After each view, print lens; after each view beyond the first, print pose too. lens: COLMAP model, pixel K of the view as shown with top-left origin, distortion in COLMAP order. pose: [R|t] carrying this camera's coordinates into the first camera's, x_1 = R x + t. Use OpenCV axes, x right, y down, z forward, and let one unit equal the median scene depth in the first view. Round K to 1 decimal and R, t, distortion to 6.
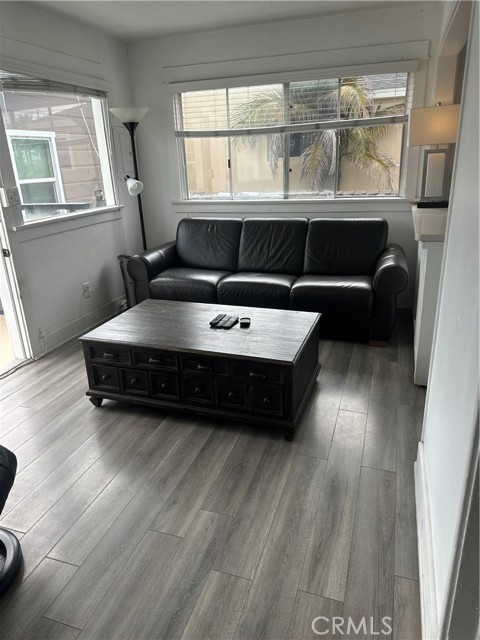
lens RADIAL K [[448.5, 0, 242.7], [0, 448.5, 325.0], [0, 0, 1]] dist [0.056596, -0.068704]
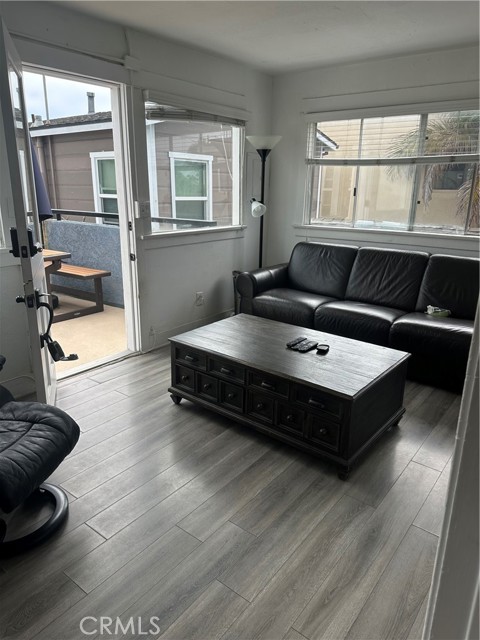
lens RADIAL K [[448.5, 0, 239.9], [0, 448.5, 322.2], [0, 0, 1]] dist [0.056596, -0.068704]
pose [[0.943014, 0.144453, -0.299764, 0.102321], [-0.161046, 0.986452, -0.031266, -0.003631], [0.291186, 0.077760, 0.953501, -0.000172]]
